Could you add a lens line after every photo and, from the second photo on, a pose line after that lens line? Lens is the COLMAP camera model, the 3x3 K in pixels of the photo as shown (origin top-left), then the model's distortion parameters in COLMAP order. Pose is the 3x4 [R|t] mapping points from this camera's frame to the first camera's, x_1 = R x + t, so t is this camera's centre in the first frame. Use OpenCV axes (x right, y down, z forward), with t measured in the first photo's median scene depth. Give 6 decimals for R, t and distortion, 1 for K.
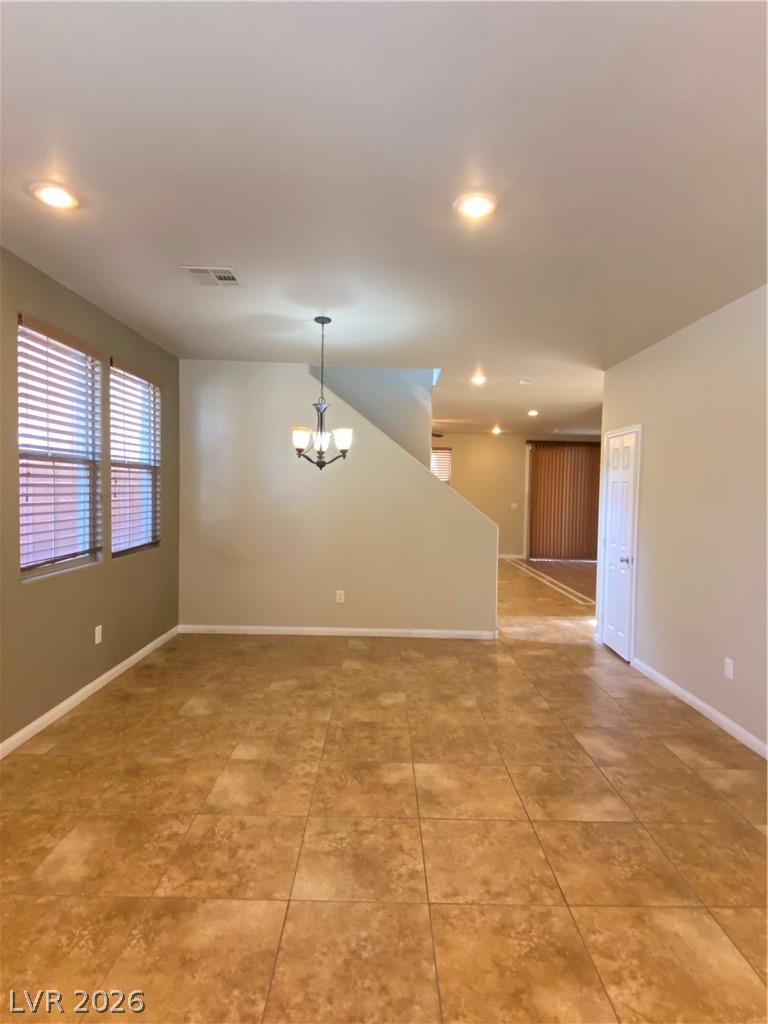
lens RADIAL K [[536.8, 0, 385.1], [0, 536.8, 507.0], [0, 0, 1]] dist [-0.037583, -0.002216]
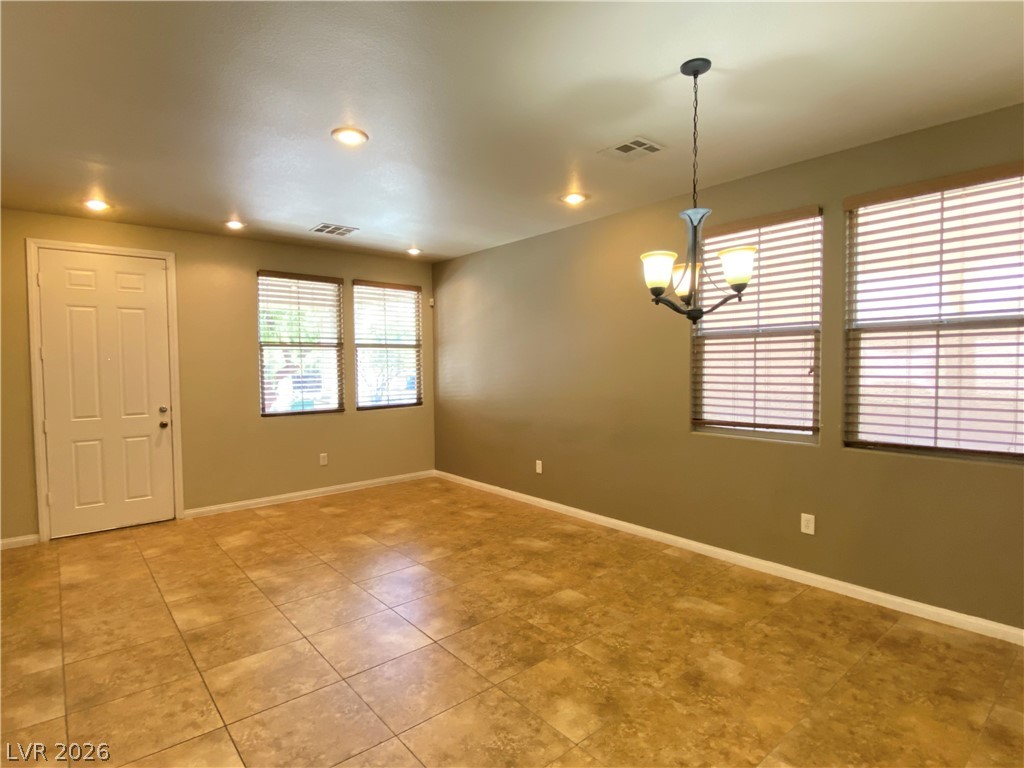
lens RADIAL K [[536.8, 0, 515.3], [0, 536.8, 384.9], [0, 0, 1]] dist [-0.037583, -0.002216]
pose [[-0.759881, 0.018901, -0.649787, 0.565389], [-0.034241, 0.997026, 0.069044, -0.055989], [0.649159, 0.074715, -0.756974, 1.805386]]
